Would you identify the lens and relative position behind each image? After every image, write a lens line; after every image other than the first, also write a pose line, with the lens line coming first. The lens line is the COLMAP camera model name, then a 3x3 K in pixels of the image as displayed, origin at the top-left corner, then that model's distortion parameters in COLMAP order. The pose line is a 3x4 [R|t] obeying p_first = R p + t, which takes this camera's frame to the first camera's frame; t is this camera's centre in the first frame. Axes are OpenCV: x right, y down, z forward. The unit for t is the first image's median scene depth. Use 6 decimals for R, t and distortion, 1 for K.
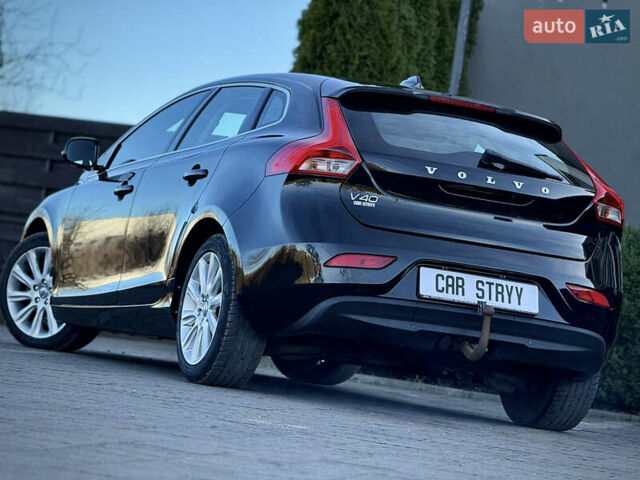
lens RADIAL K [[2243.2, 0, 320.0], [0, 2243.2, 240.0], [0, 0, 1]] dist [0.245358, 0.758376]
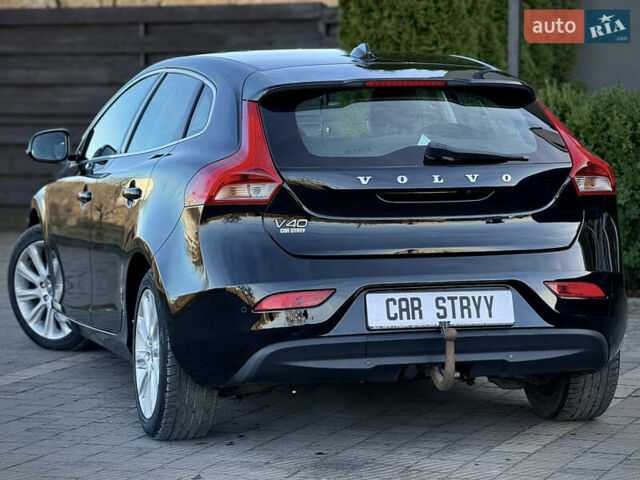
lens RADIAL K [[2243.2, 0, 320.0], [0, 2243.2, 240.0], [0, 0, 1]] dist [0.245358, 0.758376]
pose [[0.982265, -0.132633, -0.132532, 0.141849], [0.147099, 0.983419, 0.106058, -0.100920], [0.116268, -0.123672, 0.985488, 0.144523]]
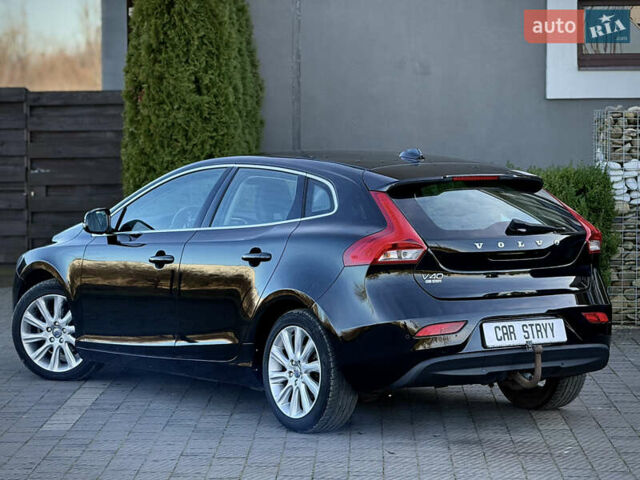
lens RADIAL K [[2243.2, 0, 320.0], [0, 2243.2, 240.0], [0, 0, 1]] dist [0.245358, 0.758376]
pose [[0.965844, -0.150843, 0.210696, -0.298131], [0.124420, 0.983201, 0.133551, -0.211043], [-0.227301, -0.102775, 0.968386, -0.198835]]
